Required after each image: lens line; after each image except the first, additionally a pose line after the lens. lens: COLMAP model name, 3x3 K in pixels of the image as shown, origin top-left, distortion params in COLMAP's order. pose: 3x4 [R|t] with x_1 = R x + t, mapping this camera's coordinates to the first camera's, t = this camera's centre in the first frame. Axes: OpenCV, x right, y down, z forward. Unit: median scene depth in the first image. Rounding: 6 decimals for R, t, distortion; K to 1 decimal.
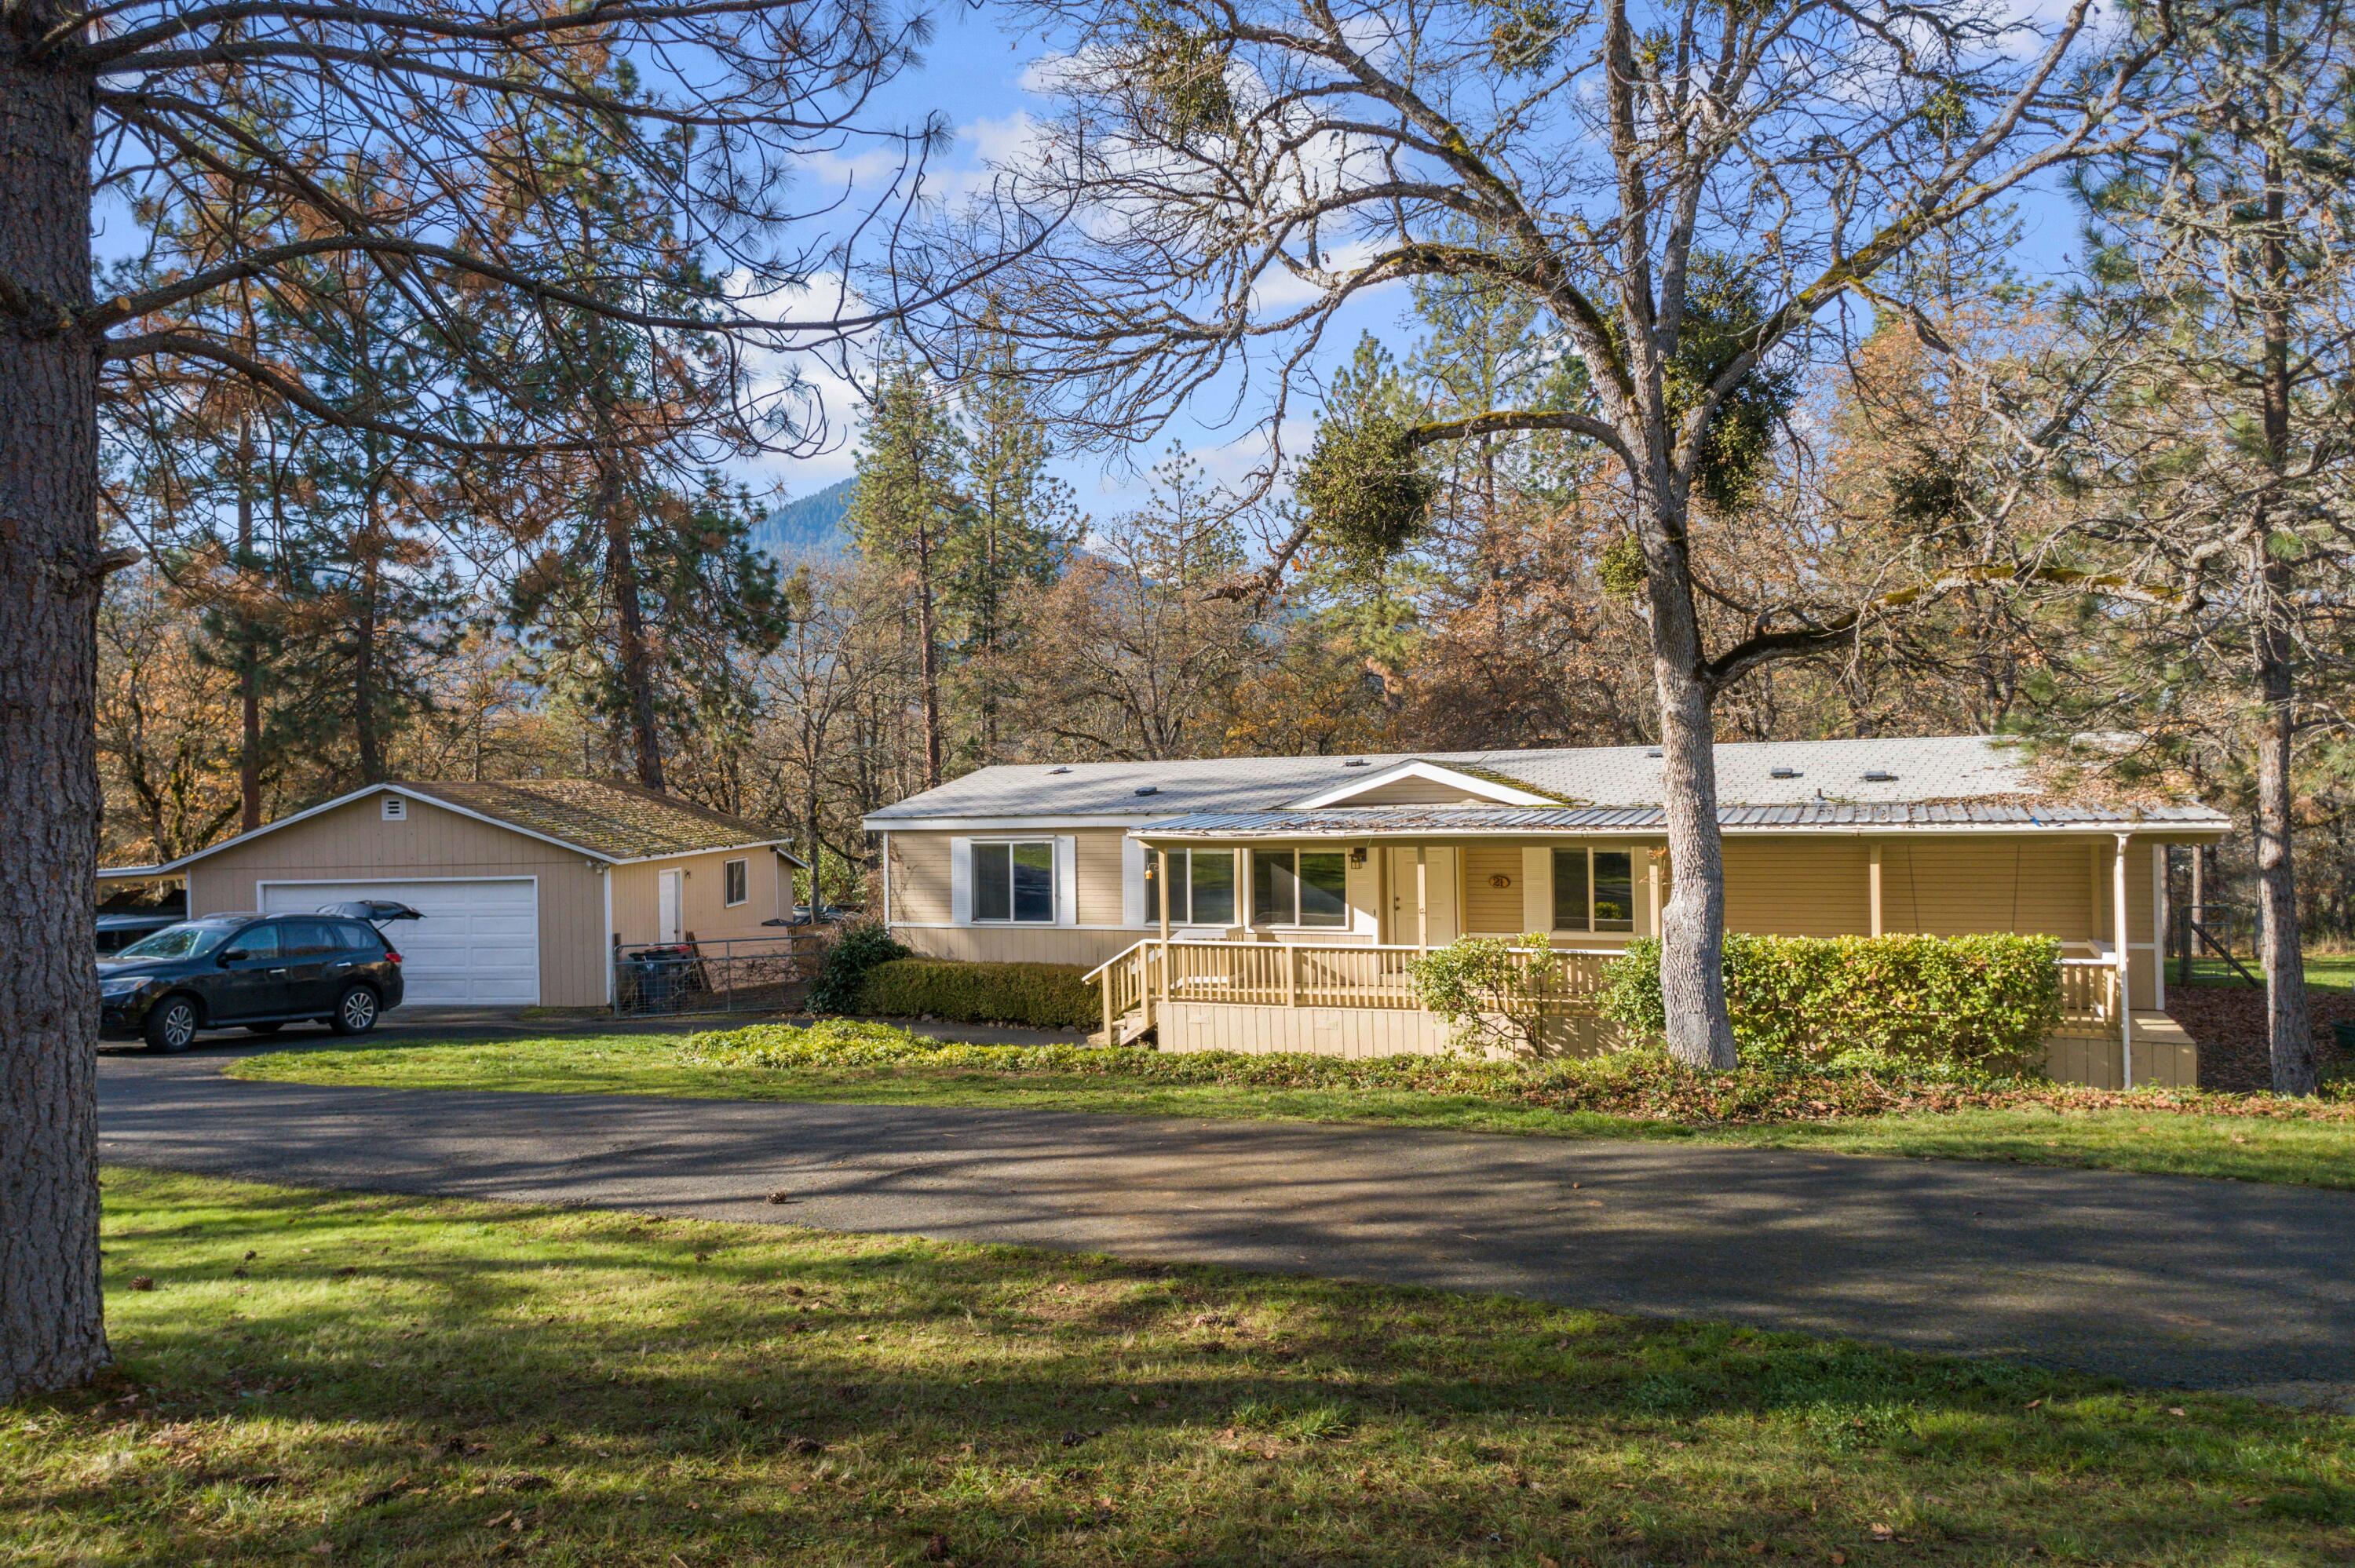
lens RADIAL K [[1595.9, 0, 1179.5], [0, 1595.9, 778.4], [0, 0, 1]] dist [-0.000263, 0.012603]
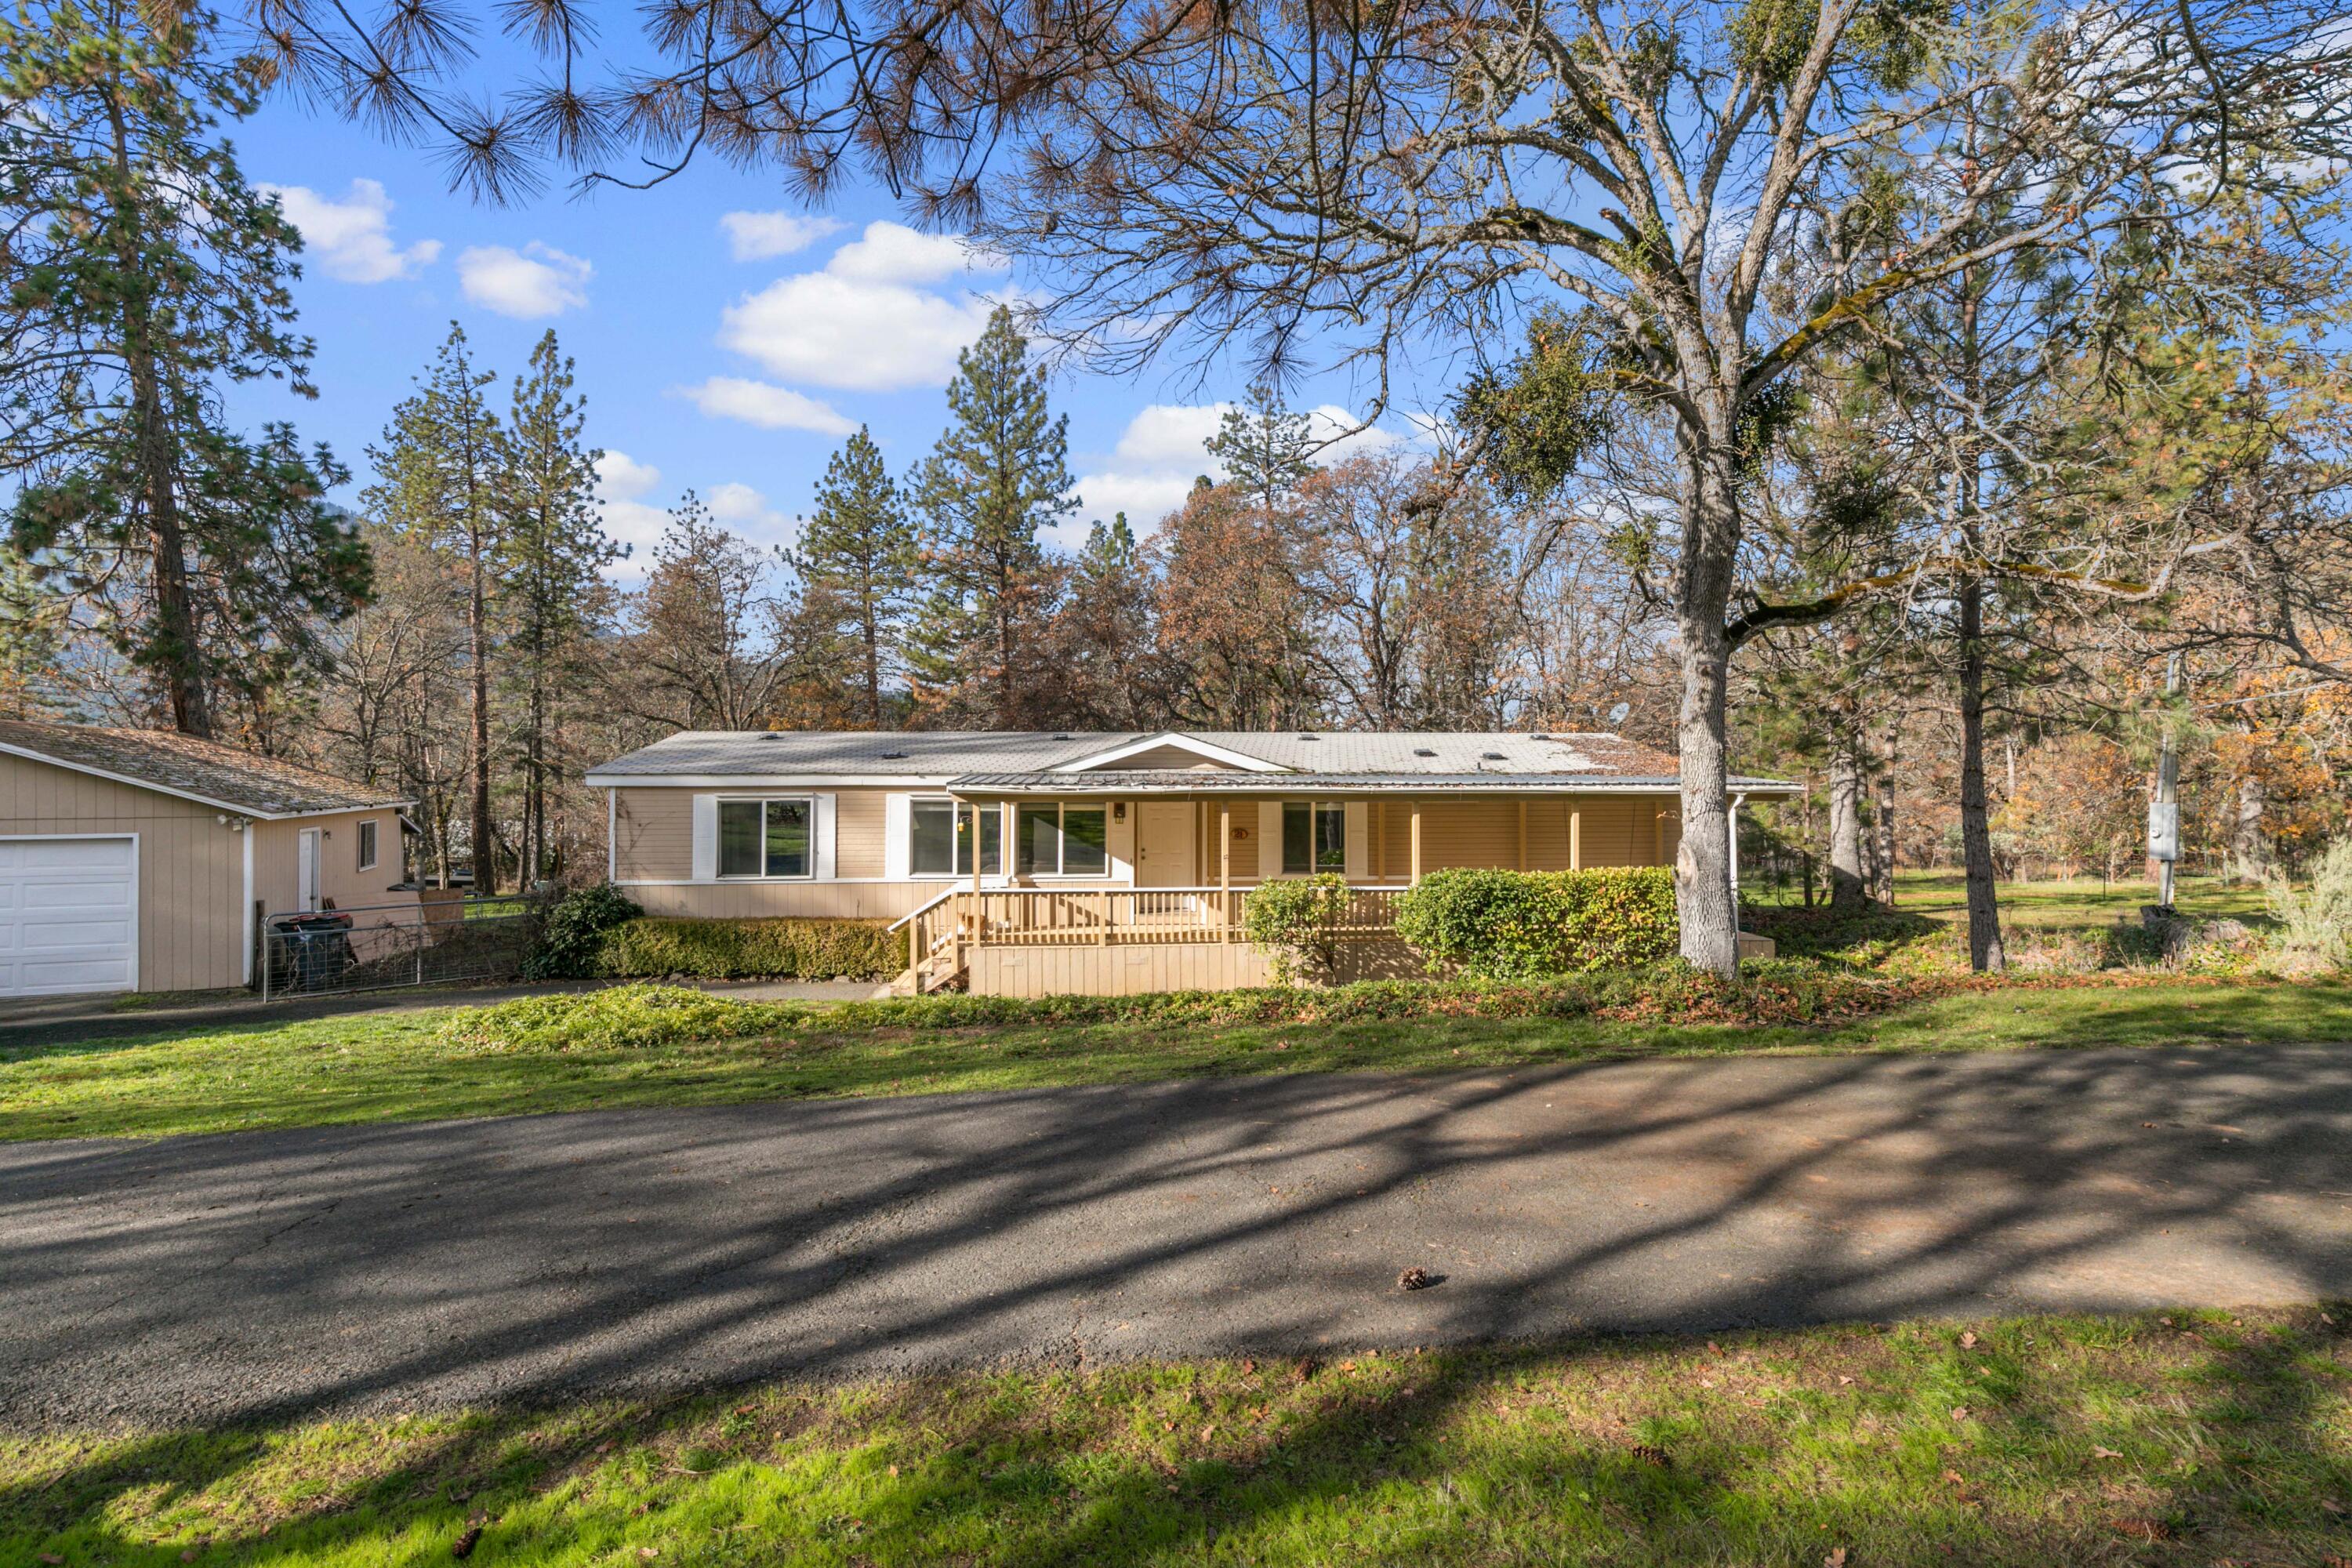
lens RADIAL K [[1092.7, 0, 1181.1], [0, 1092.7, 775.3], [0, 0, 1]] dist [0.004957, 0.000825]
pose [[0.881249, 0.023347, 0.472075, -0.231897], [-0.021004, 0.999727, -0.010233, 0.030191], [-0.472185, -0.000897, 0.881499, 0.291336]]
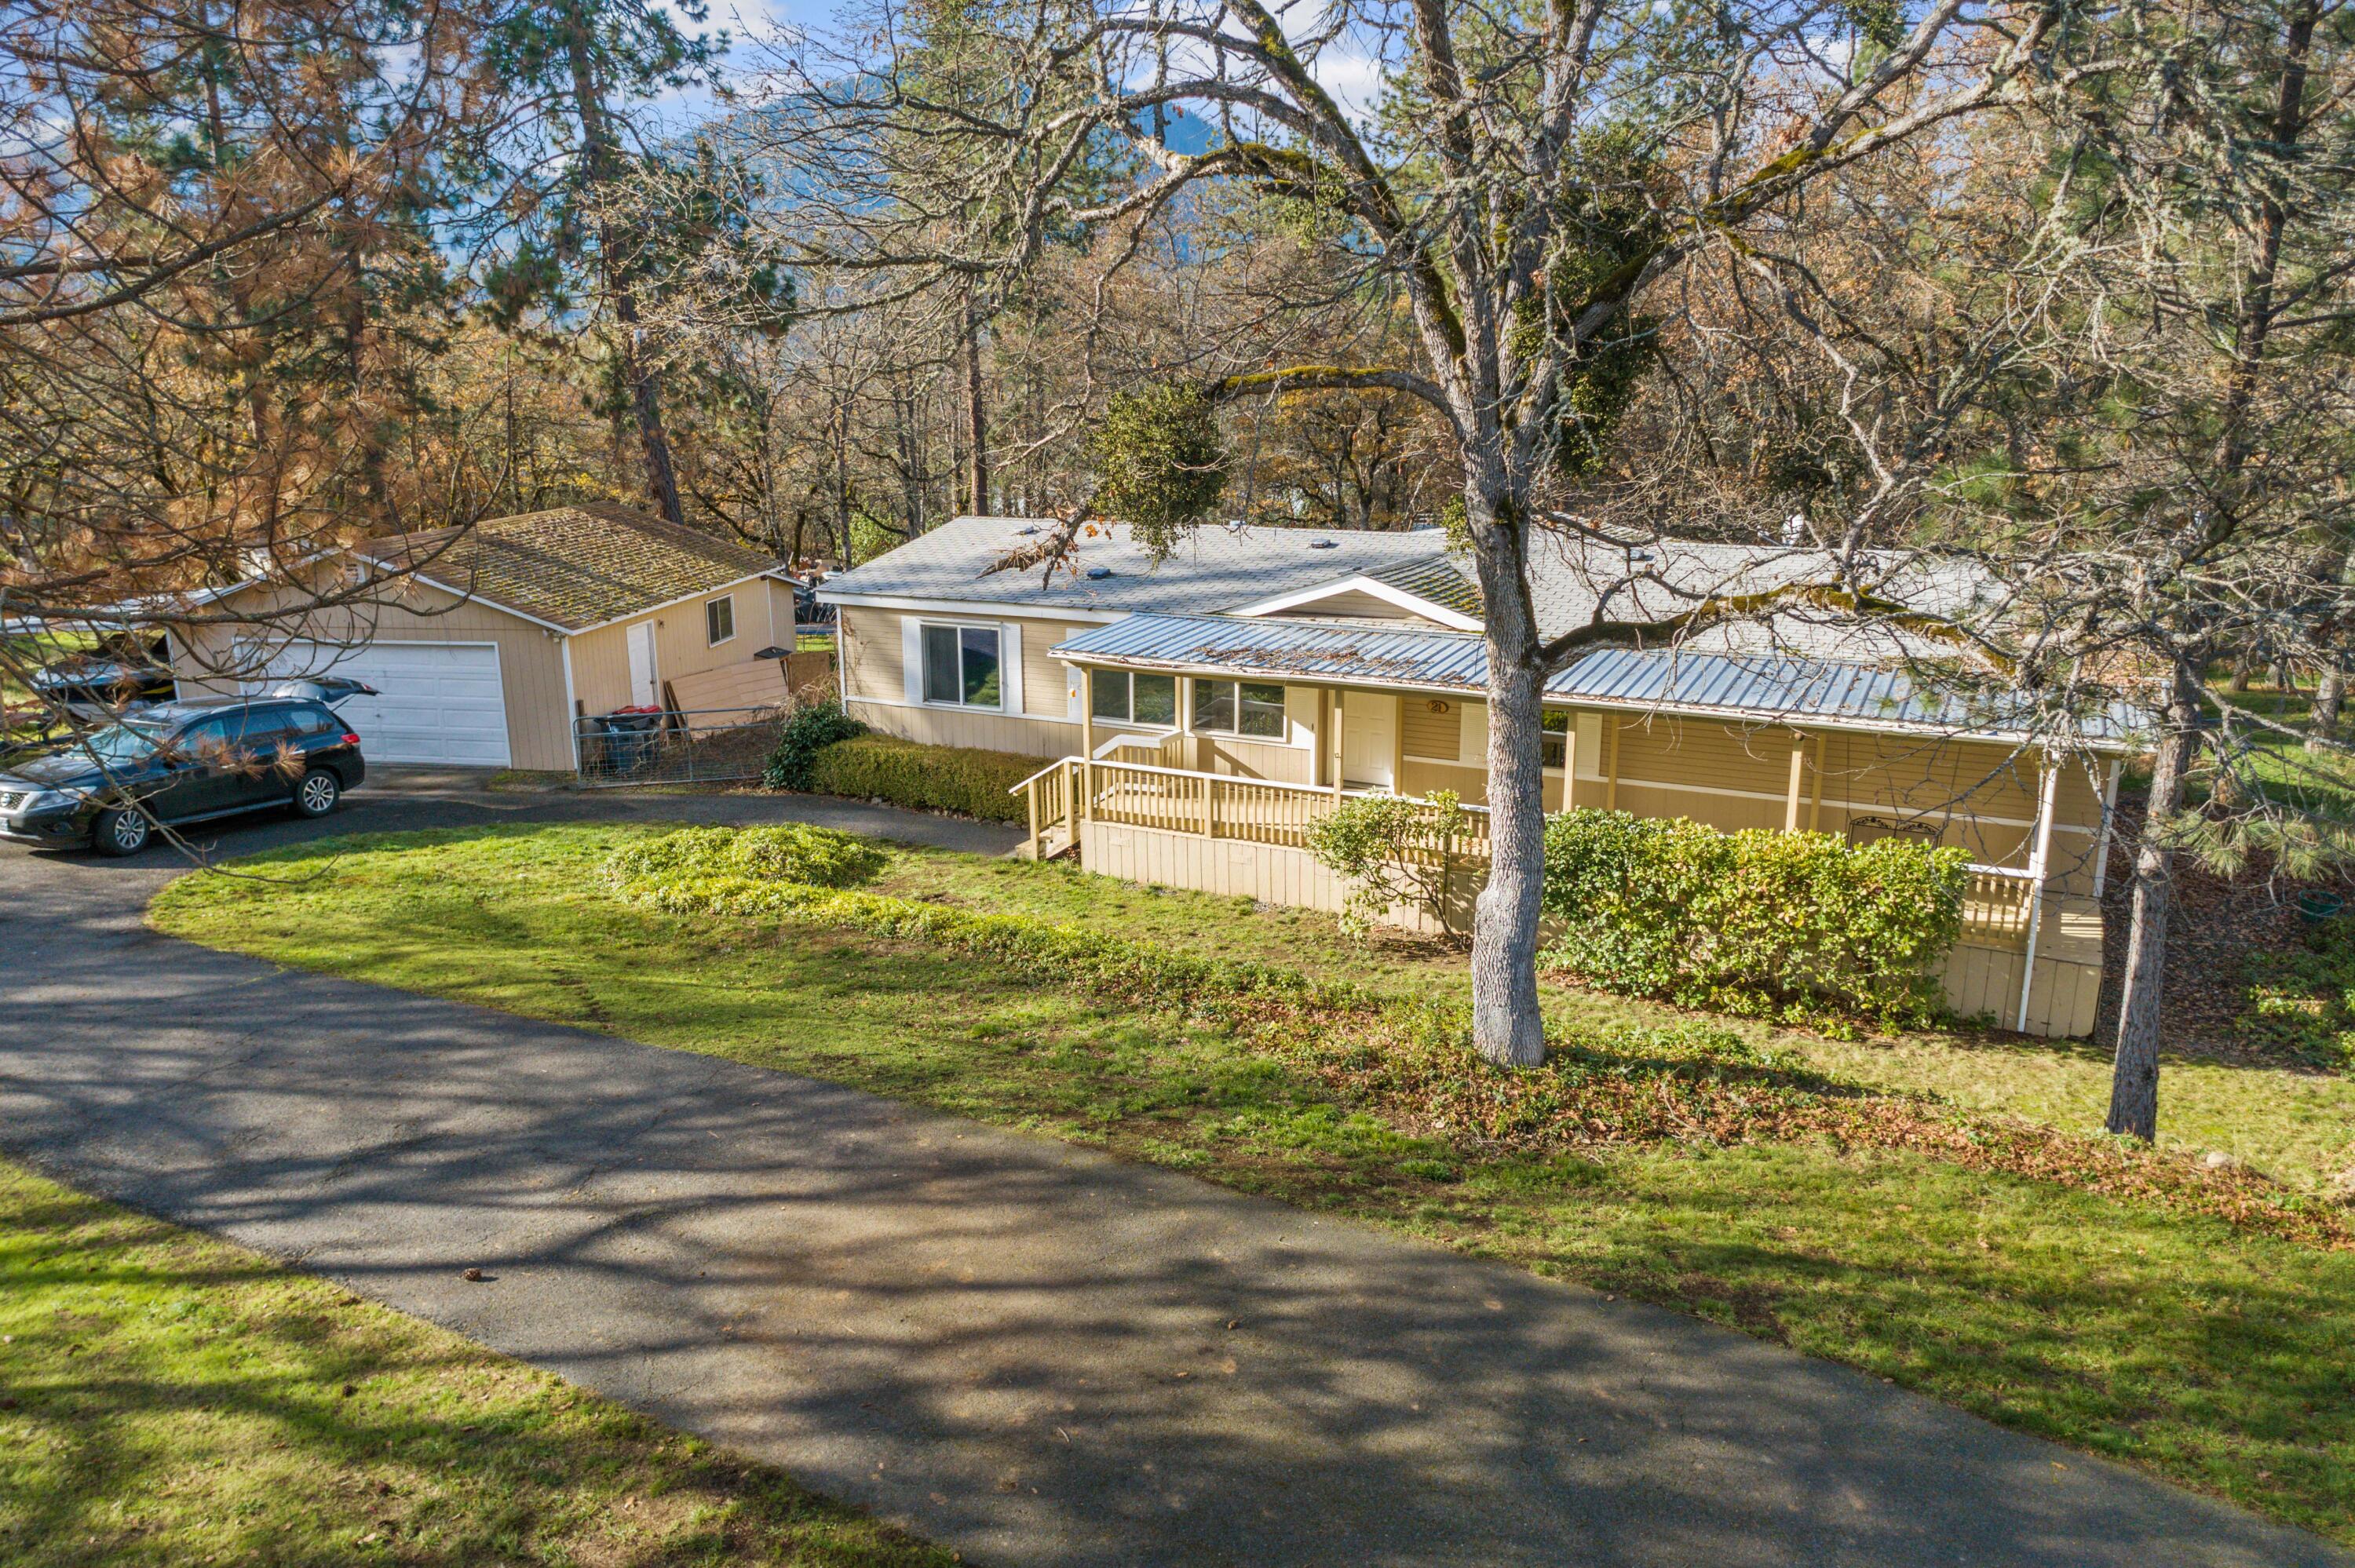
lens RADIAL K [[1595.9, 0, 1176.2], [0, 1595.9, 781.2], [0, 0, 1]] dist [-0.000263, 0.012603]
pose [[0.997106, 0.031920, -0.068991, 0.111971], [-0.013533, 0.967607, 0.252097, -0.133212], [0.074803, -0.250434, 0.965240, 0.049790]]
